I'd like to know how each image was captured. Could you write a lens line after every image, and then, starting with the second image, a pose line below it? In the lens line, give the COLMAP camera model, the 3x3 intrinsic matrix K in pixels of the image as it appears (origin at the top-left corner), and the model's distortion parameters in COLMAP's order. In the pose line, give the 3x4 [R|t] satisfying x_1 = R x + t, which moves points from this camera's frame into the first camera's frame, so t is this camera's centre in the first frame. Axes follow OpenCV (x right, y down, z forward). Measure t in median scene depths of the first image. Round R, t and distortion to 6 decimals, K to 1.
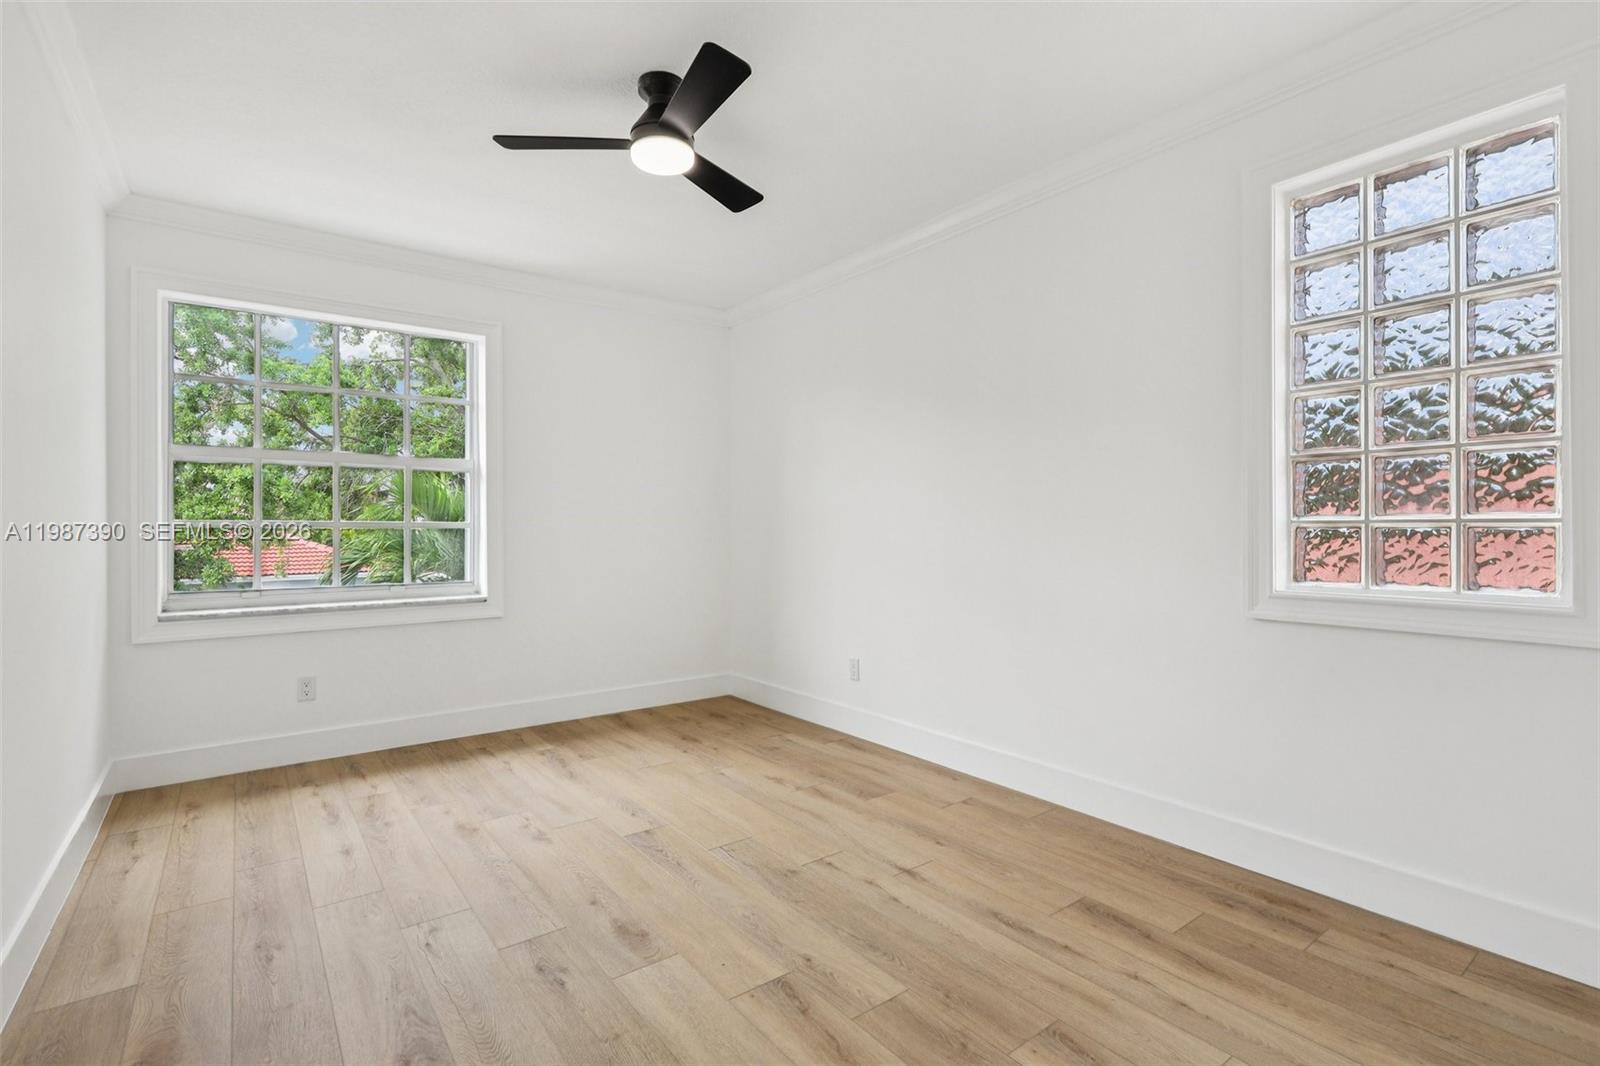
lens RADIAL K [[741.0, 0, 800.0], [0, 741.0, 533.0], [0, 0, 1]] dist [0.000624, 0.000357]
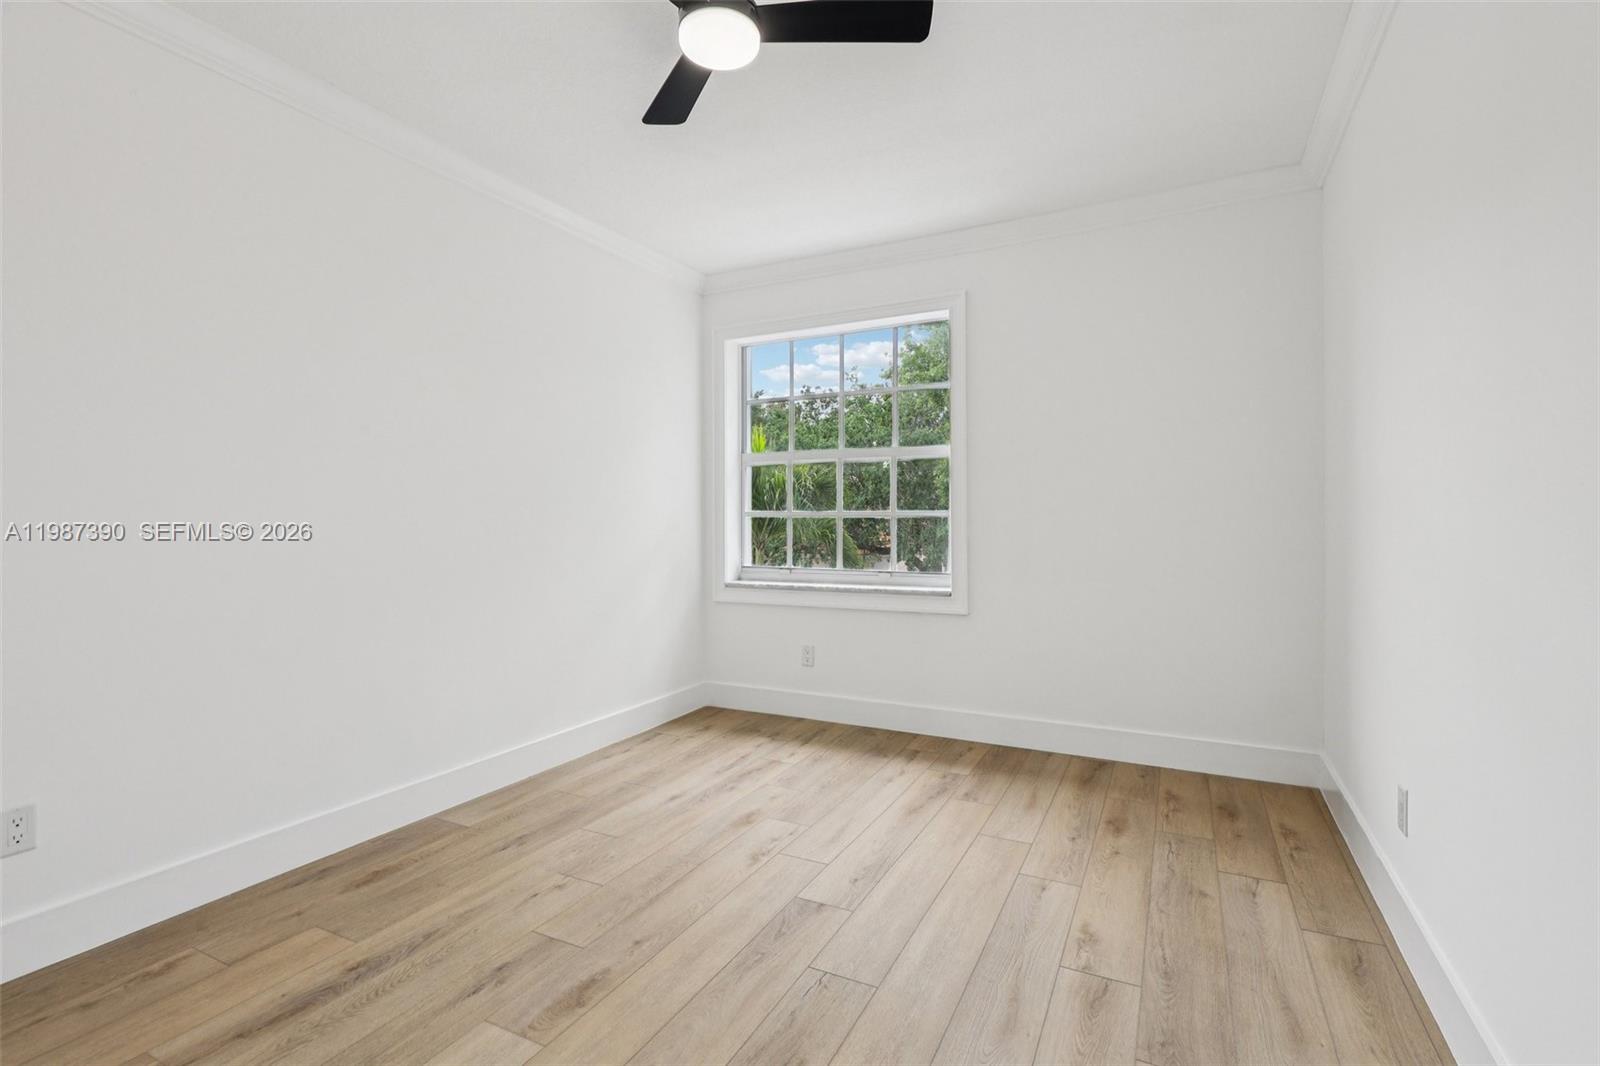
lens RADIAL K [[741.0, 0, 800.0], [0, 741.0, 533.0], [0, 0, 1]] dist [0.000624, 0.000357]
pose [[0.439555, 0.020265, -0.897987, 0.414711], [-0.003528, 0.999777, 0.020835, -0.005000], [0.898209, -0.005990, 0.439528, 0.556281]]
